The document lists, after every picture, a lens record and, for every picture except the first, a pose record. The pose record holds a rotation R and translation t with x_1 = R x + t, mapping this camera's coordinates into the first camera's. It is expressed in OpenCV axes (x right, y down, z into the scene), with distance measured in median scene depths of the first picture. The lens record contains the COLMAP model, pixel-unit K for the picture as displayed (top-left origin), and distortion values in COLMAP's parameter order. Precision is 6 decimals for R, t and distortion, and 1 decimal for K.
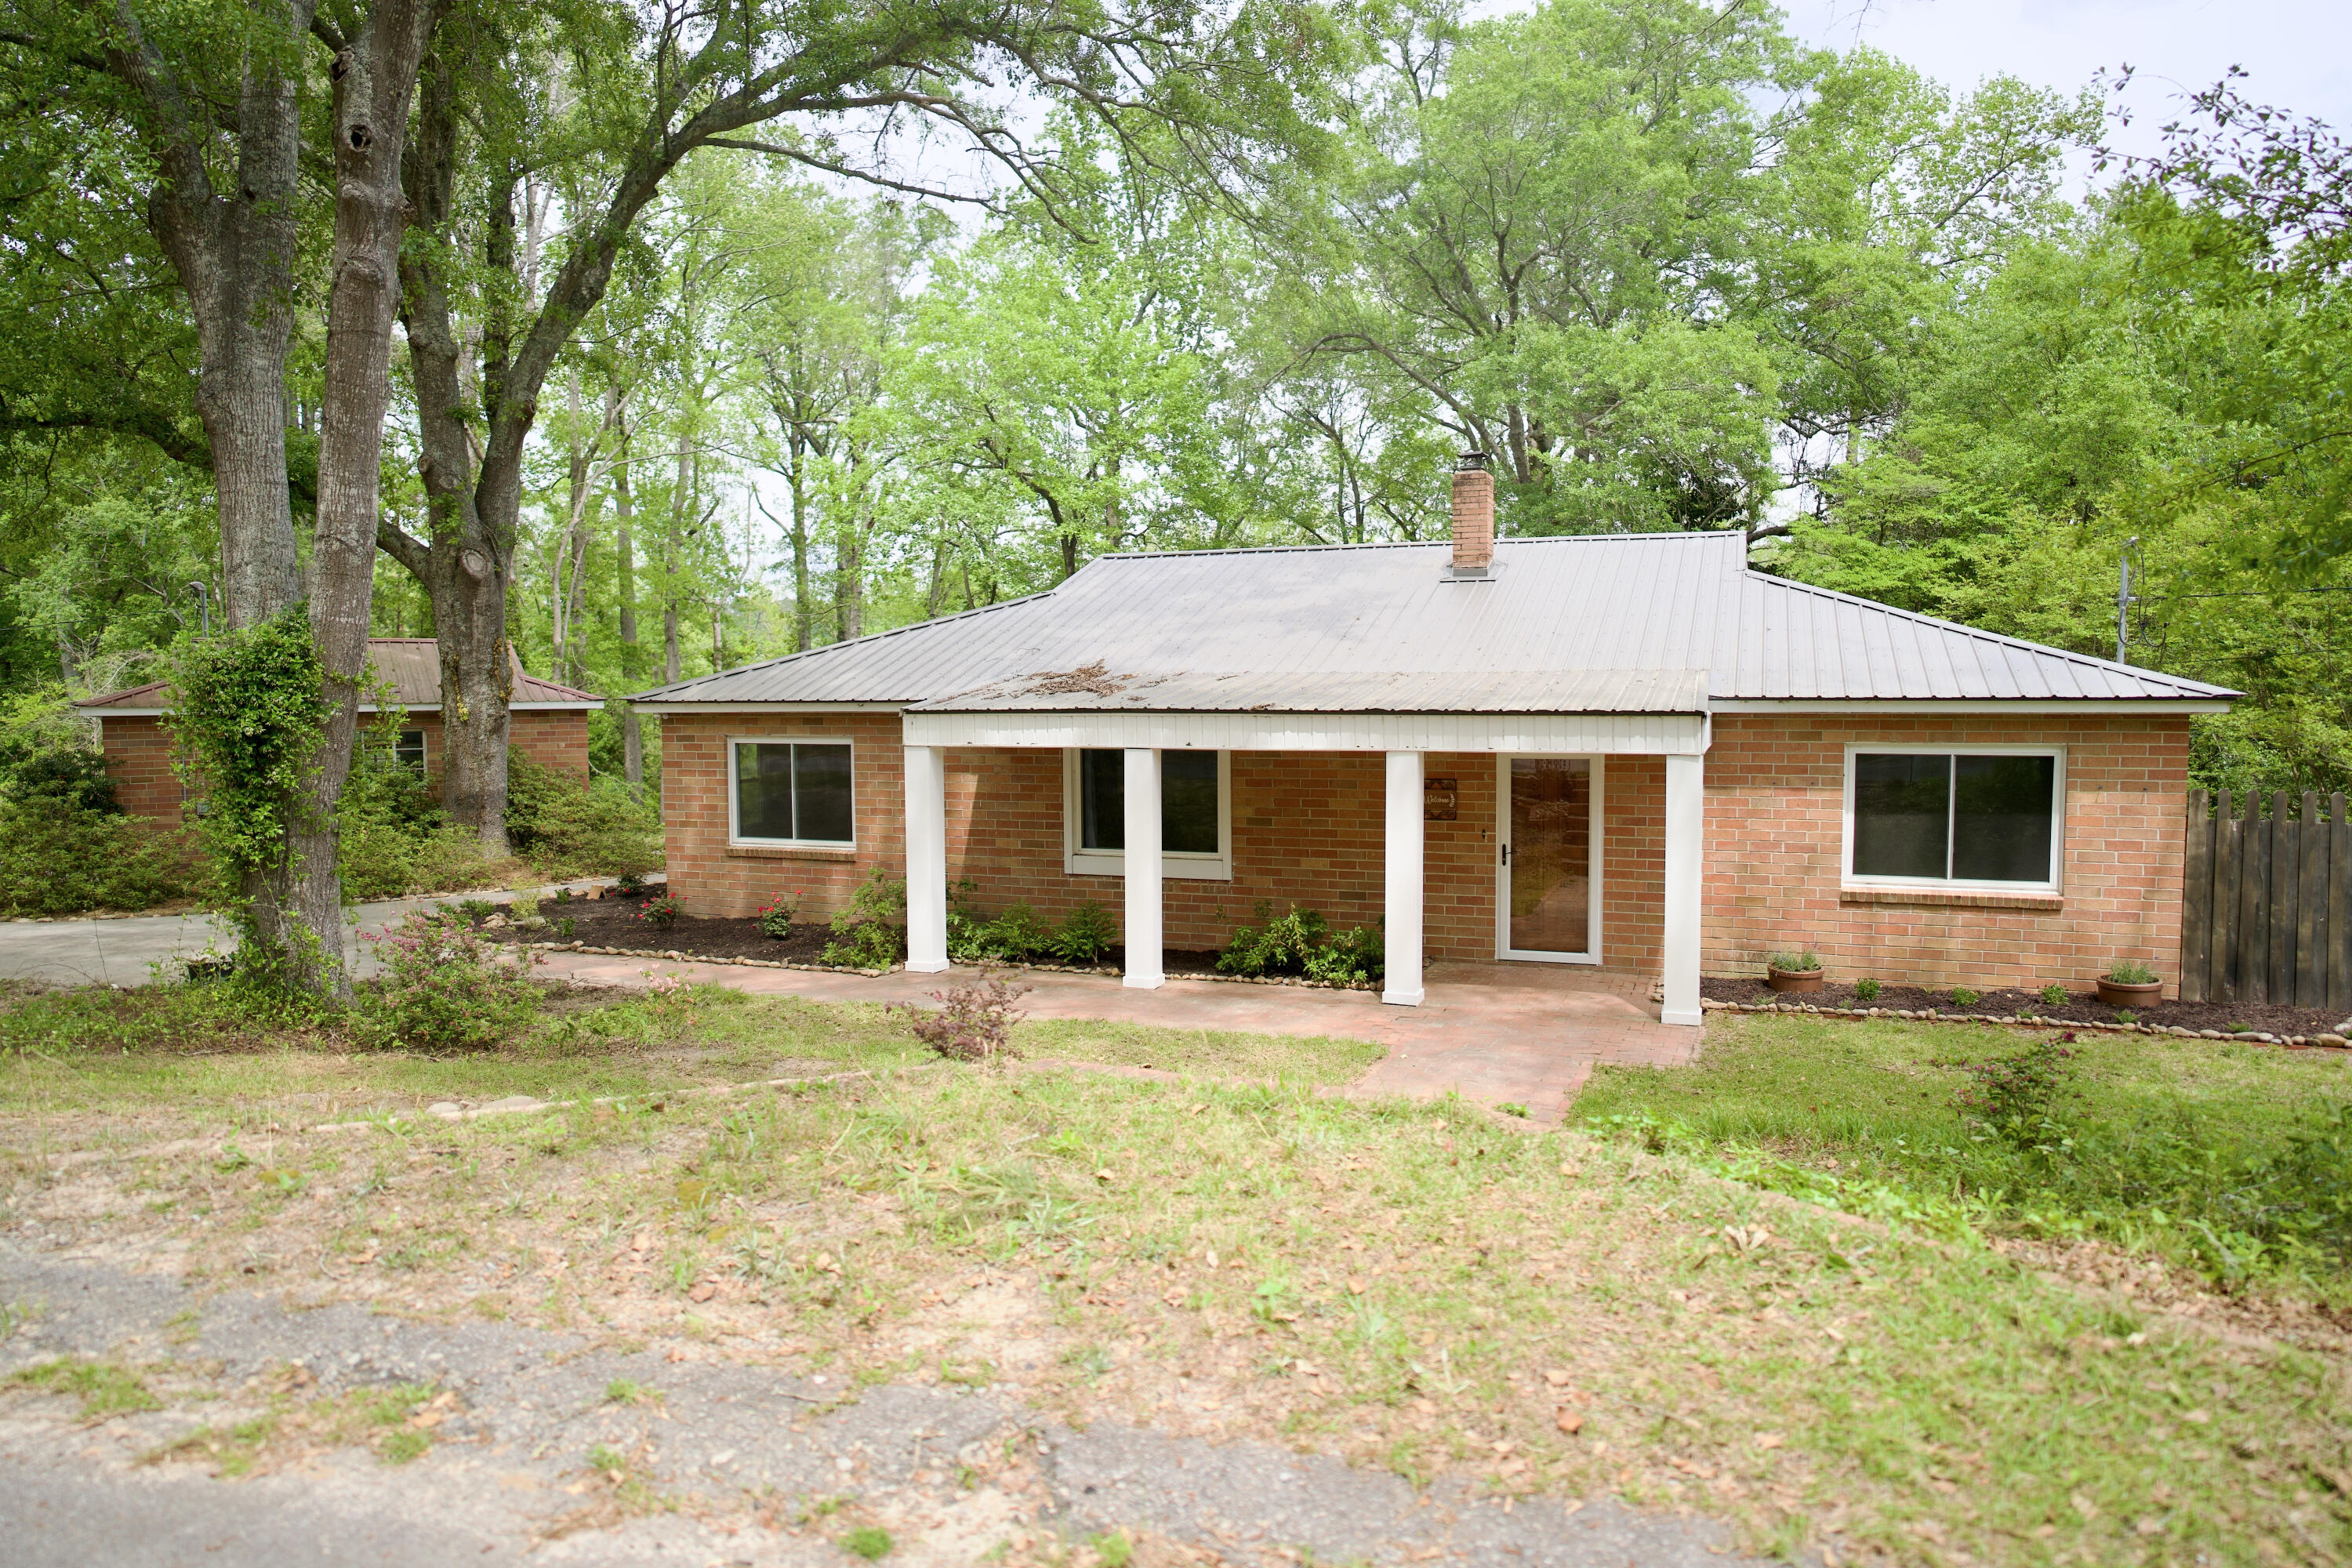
lens RADIAL K [[1530.3, 0, 1189.7], [0, 1530.3, 783.4], [0, 0, 1]] dist [-0.007676, 0.009197]
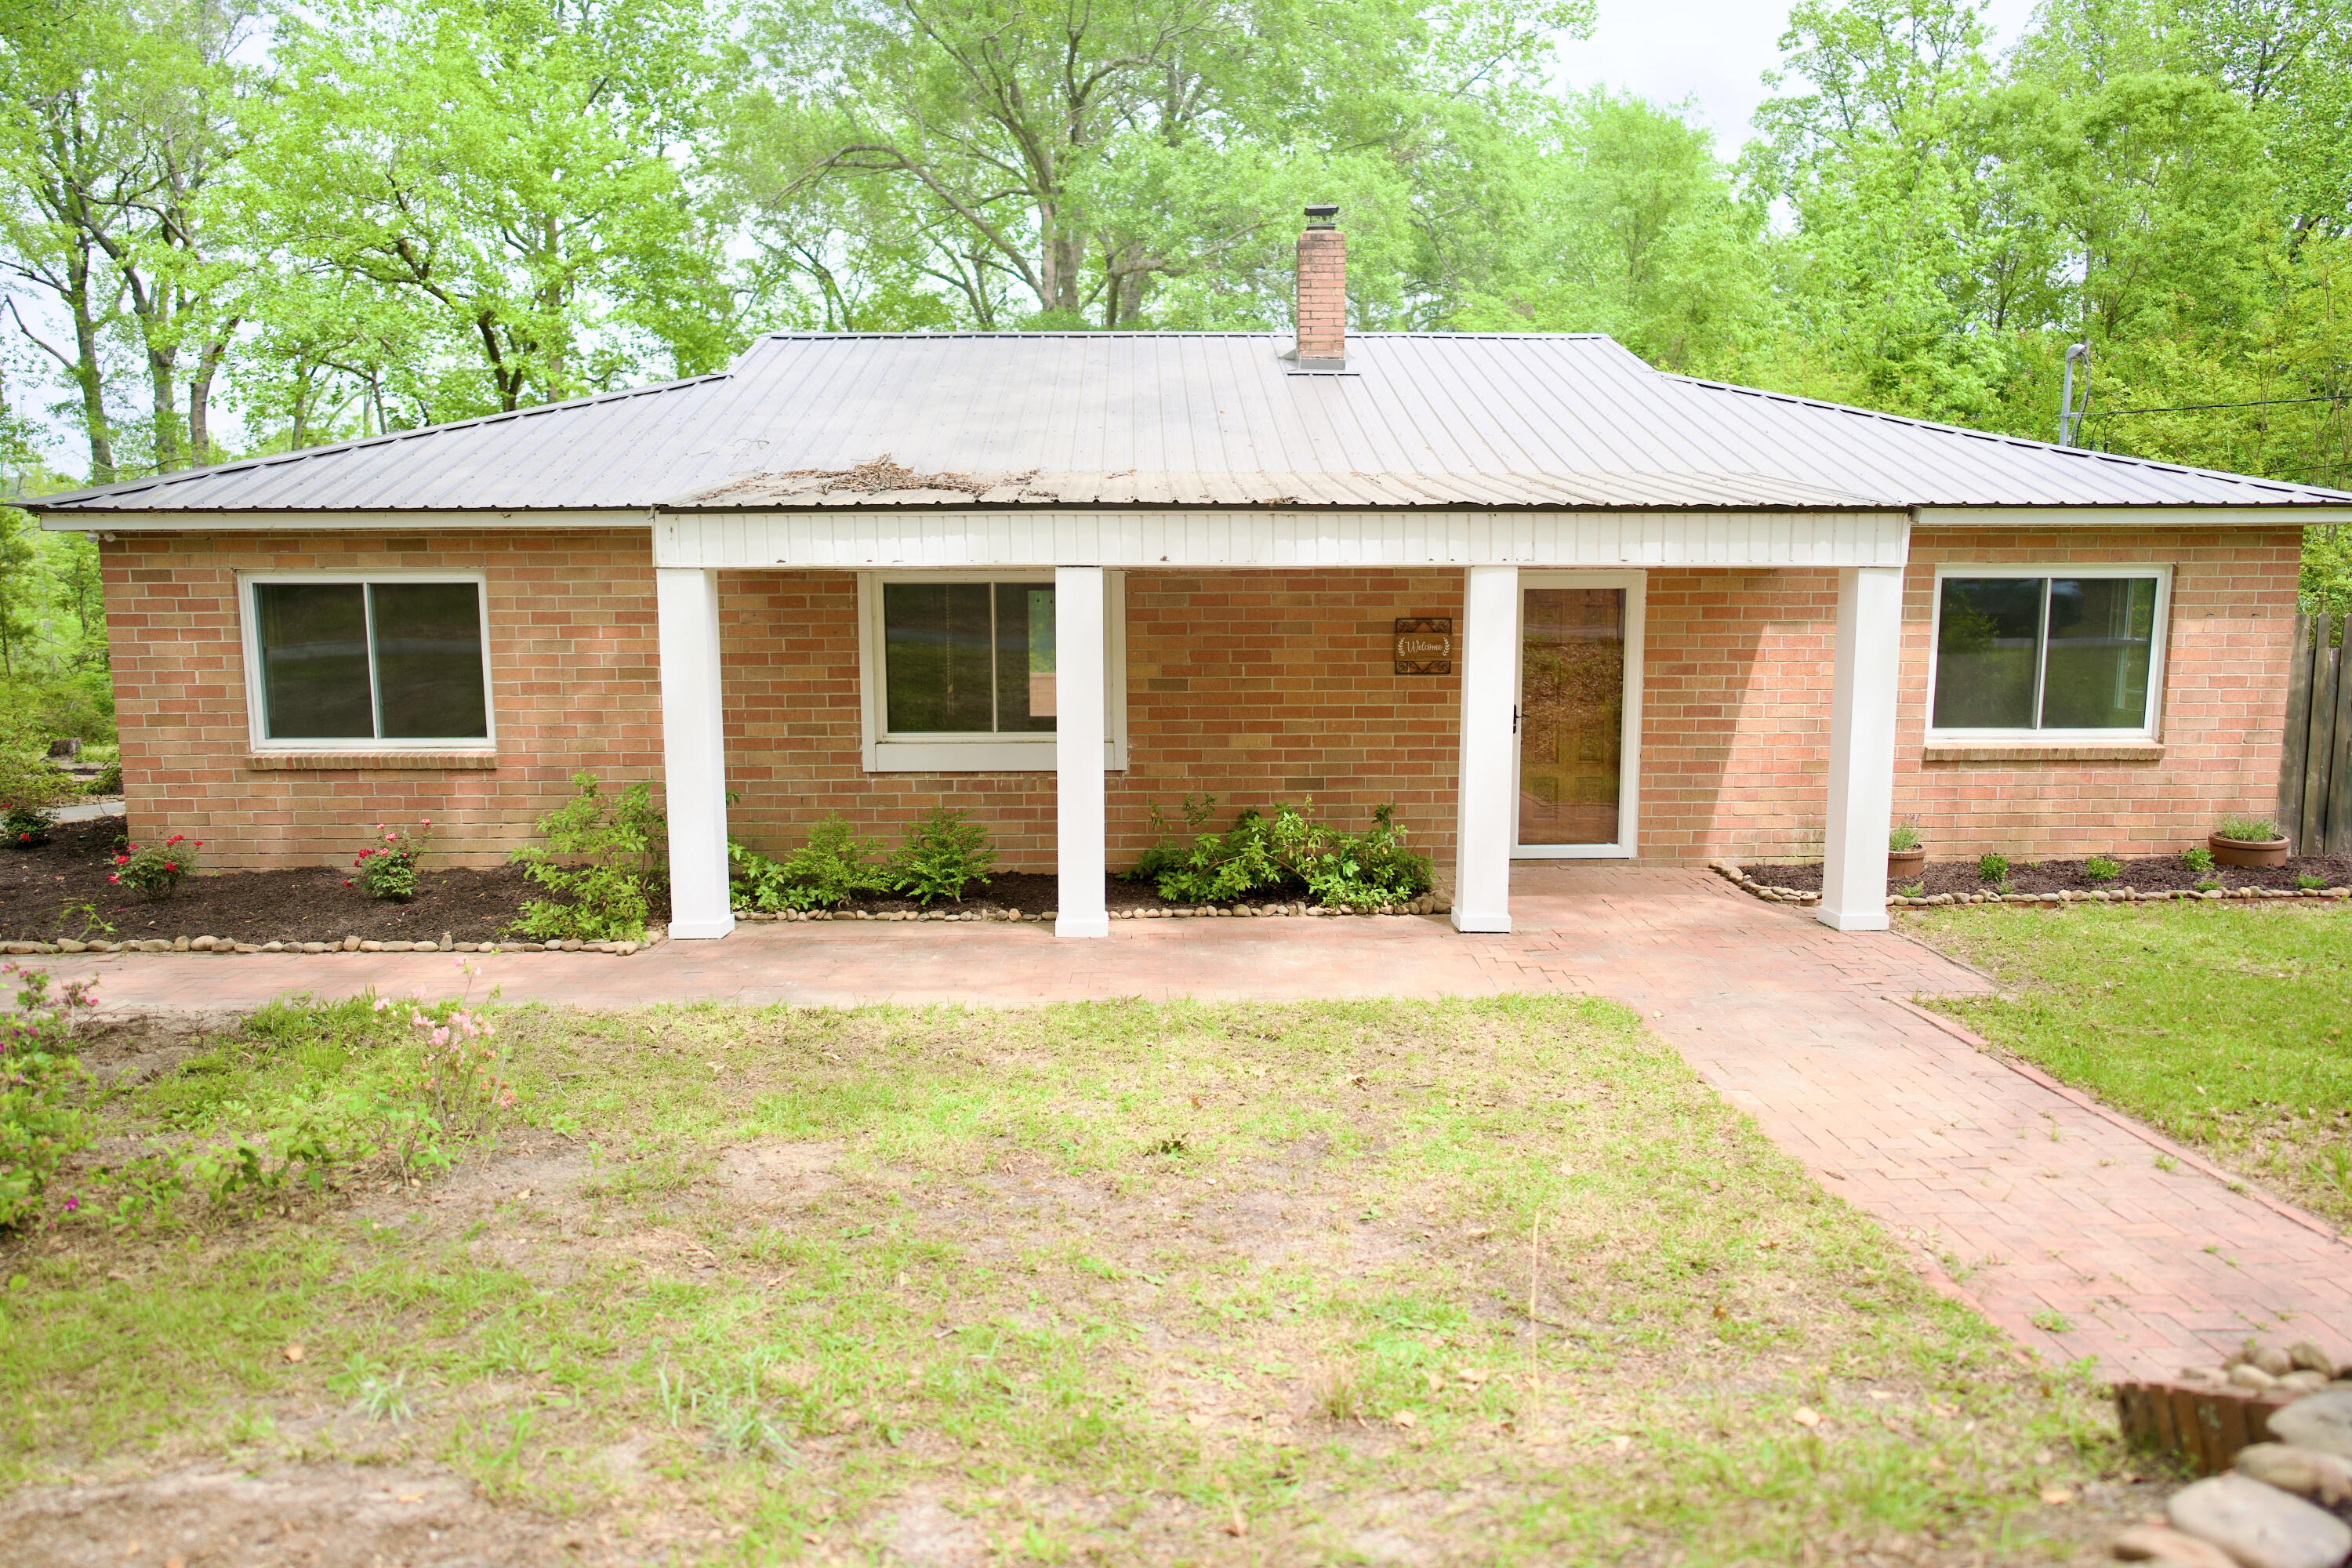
lens RADIAL K [[1530.3, 0, 1164.5], [0, 1530.3, 787.9], [0, 0, 1]] dist [-0.007676, 0.009197]
pose [[0.929151, -0.046191, 0.366803, -0.232852], [0.021262, 0.997198, 0.071717, 0.023519], [-0.369088, -0.058837, 0.927530, 0.377909]]
